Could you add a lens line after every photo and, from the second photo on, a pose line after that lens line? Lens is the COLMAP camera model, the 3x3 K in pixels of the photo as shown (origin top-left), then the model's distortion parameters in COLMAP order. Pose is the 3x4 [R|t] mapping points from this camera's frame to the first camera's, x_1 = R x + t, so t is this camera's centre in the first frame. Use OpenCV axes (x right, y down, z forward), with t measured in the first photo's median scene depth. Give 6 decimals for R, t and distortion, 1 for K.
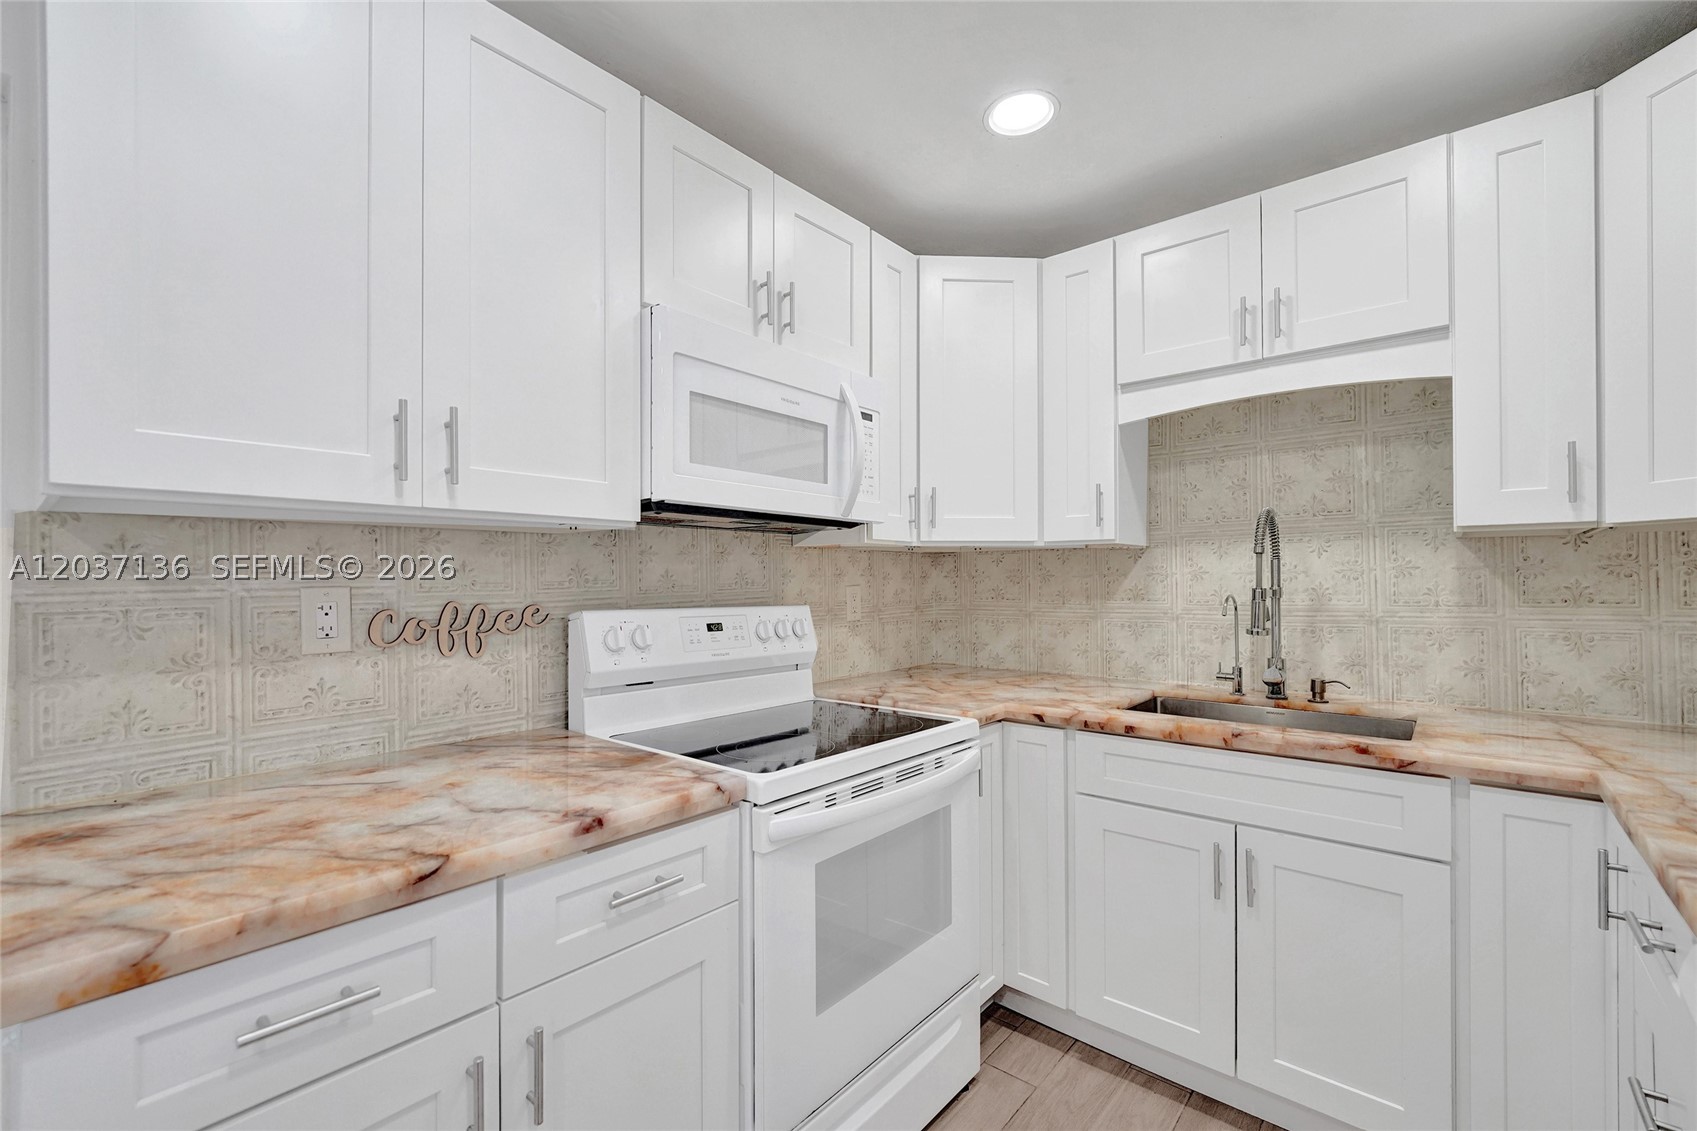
lens RADIAL K [[711.7, 0, 837.7], [0, 711.7, 576.4], [0, 0, 1]] dist [-0.006636, 0.001059]
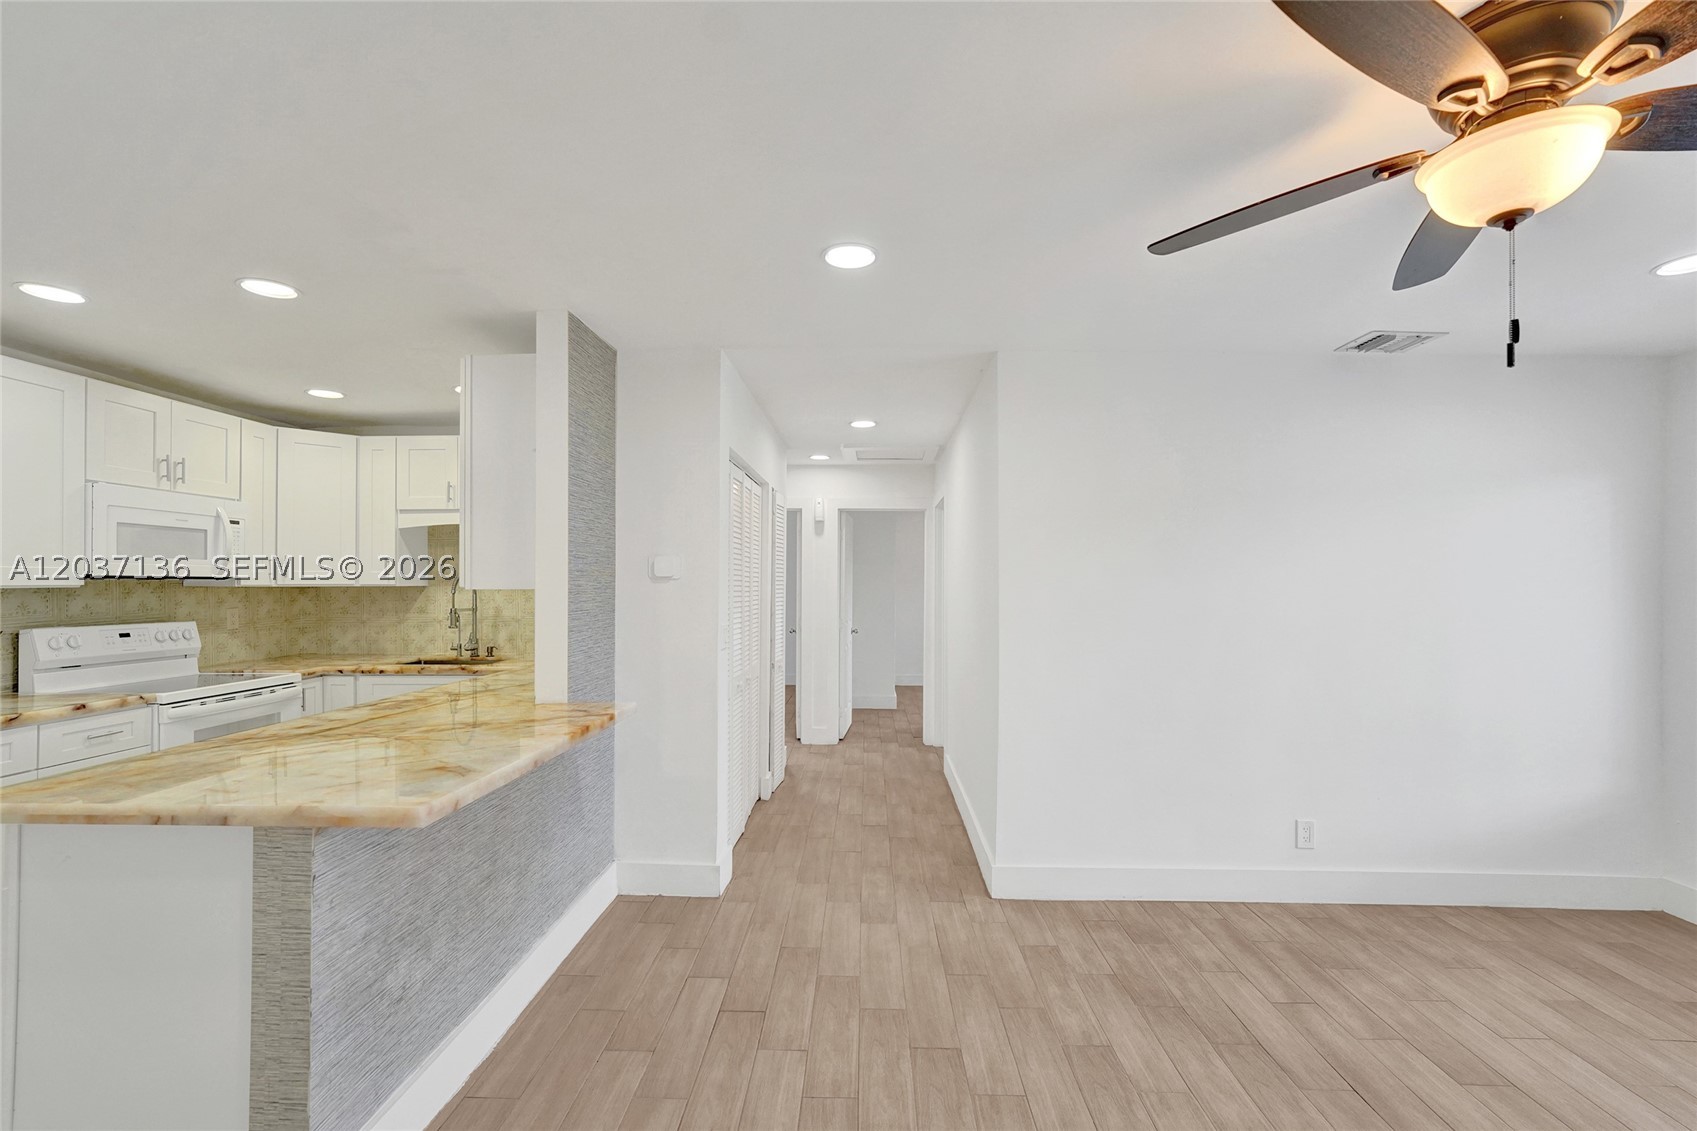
lens RADIAL K [[711.7, 0, 845.0], [0, 711.7, 578.8], [0, 0, 1]] dist [-0.006636, 0.001059]
pose [[0.773034, 0.006764, 0.634329, 0.116015], [-0.006853, 0.999974, -0.002311, -0.091440], [-0.634328, -0.002561, 0.773060, -1.765264]]
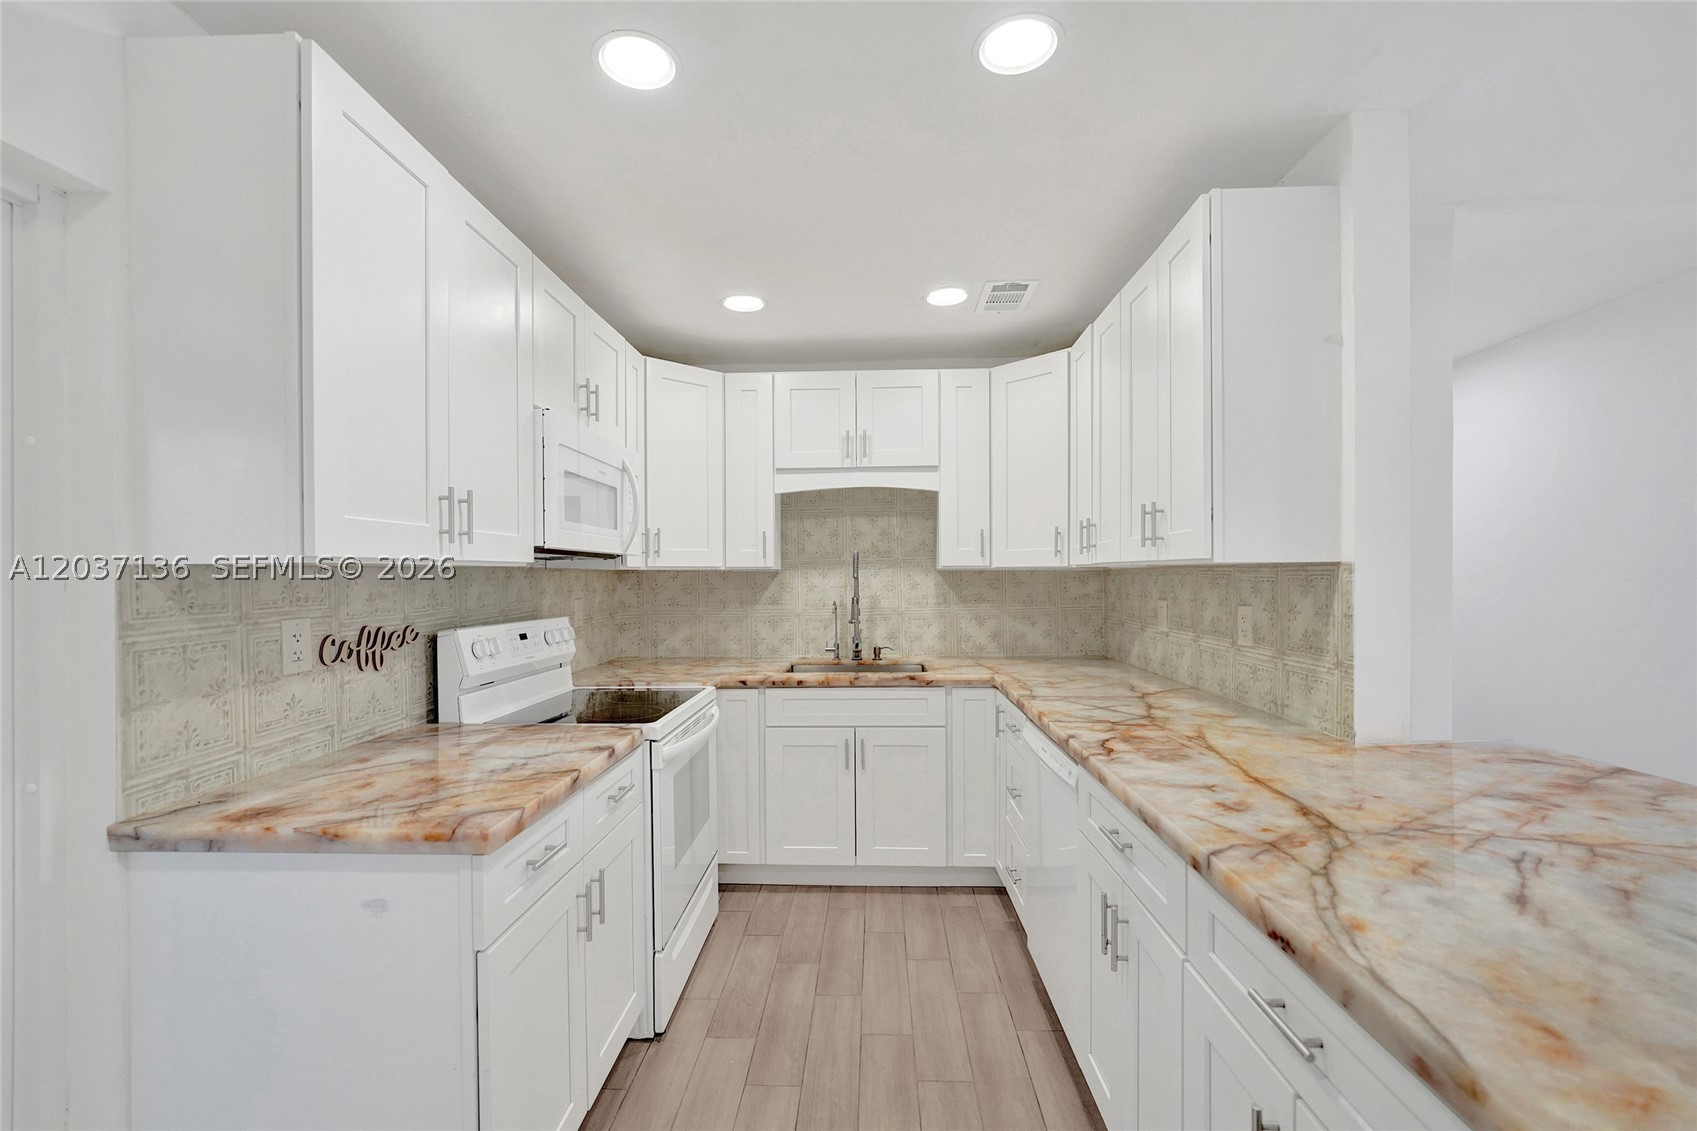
lens RADIAL K [[711.7, 0, 824.9], [0, 711.7, 579.1], [0, 0, 1]] dist [-0.006636, 0.001059]
pose [[0.798456, -0.006842, 0.602014, -0.577118], [0.002200, 0.999962, 0.008448, -0.047512], [-0.602049, -0.005421, 0.798441, -0.399348]]
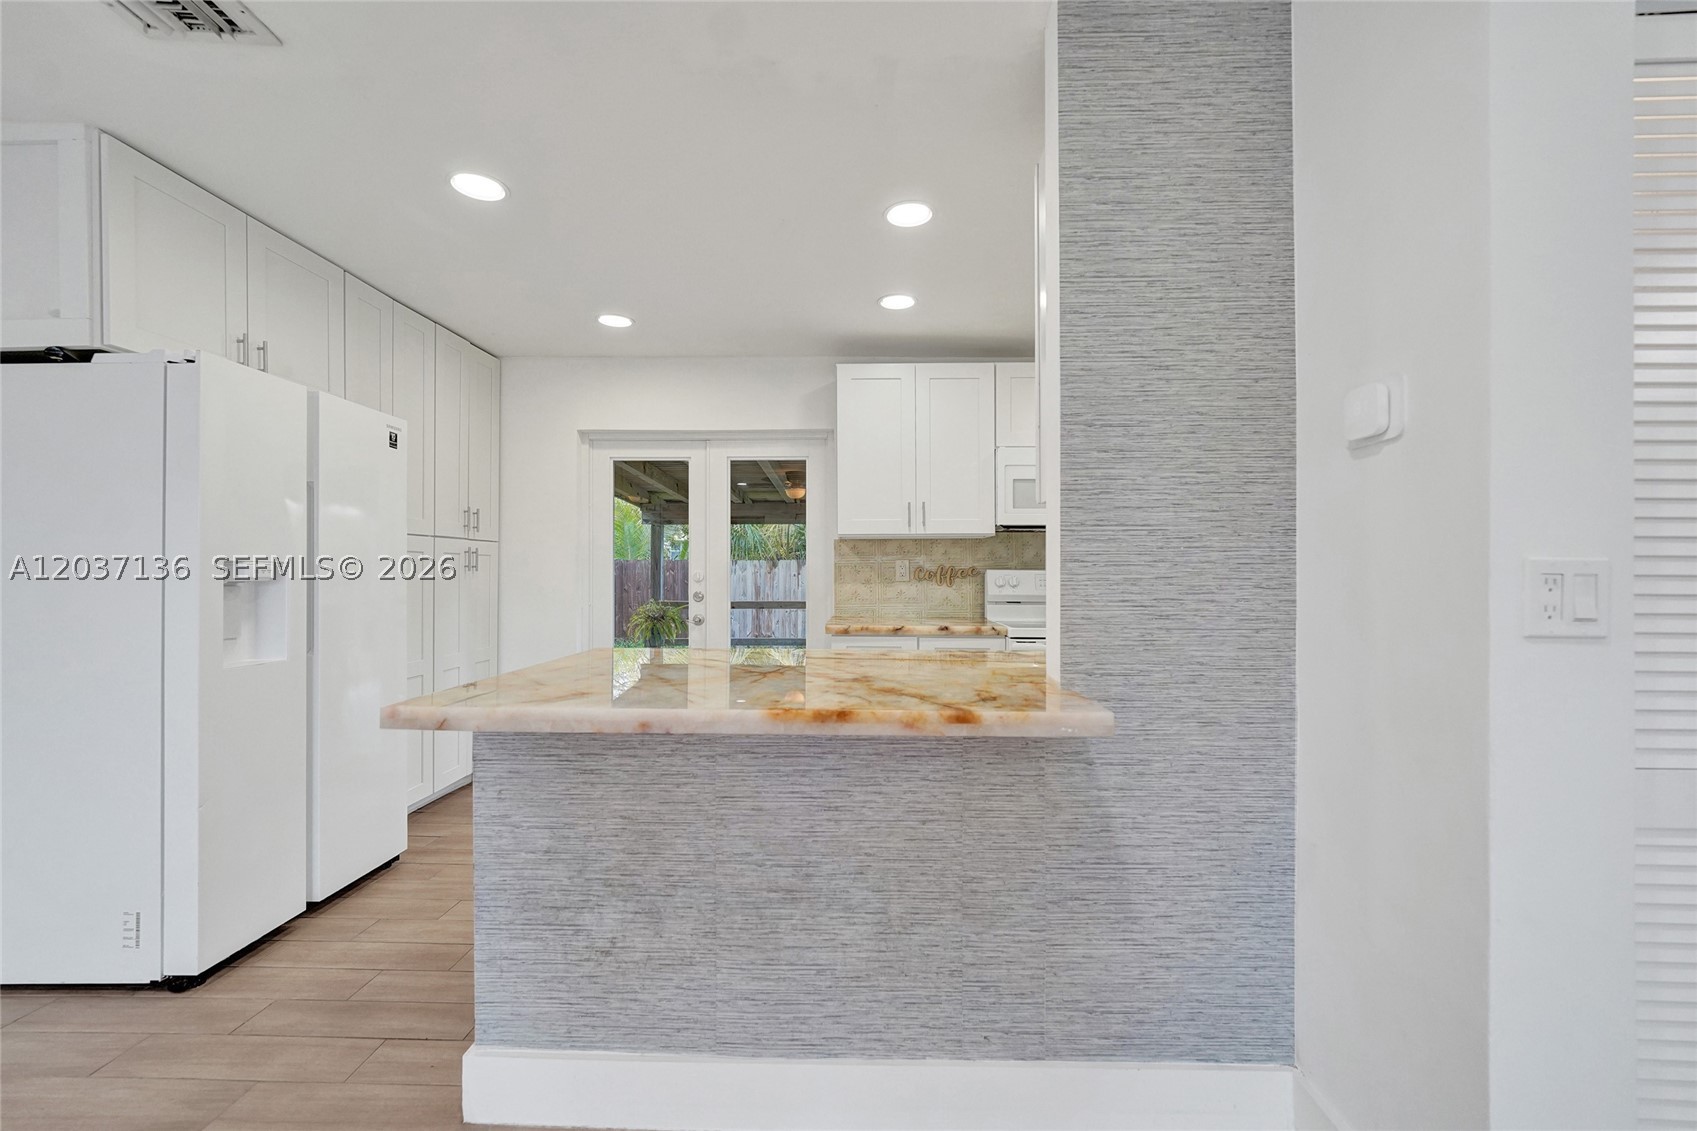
lens RADIAL K [[711.7, 0, 851.2], [0, 711.7, 568.4], [0, 0, 1]] dist [-0.006636, 0.001059]
pose [[0.639836, -0.001344, -0.768511, 1.174692], [0.004508, 0.999988, 0.002004, 0.035932], [0.768499, -0.004746, 0.639834, -0.887725]]
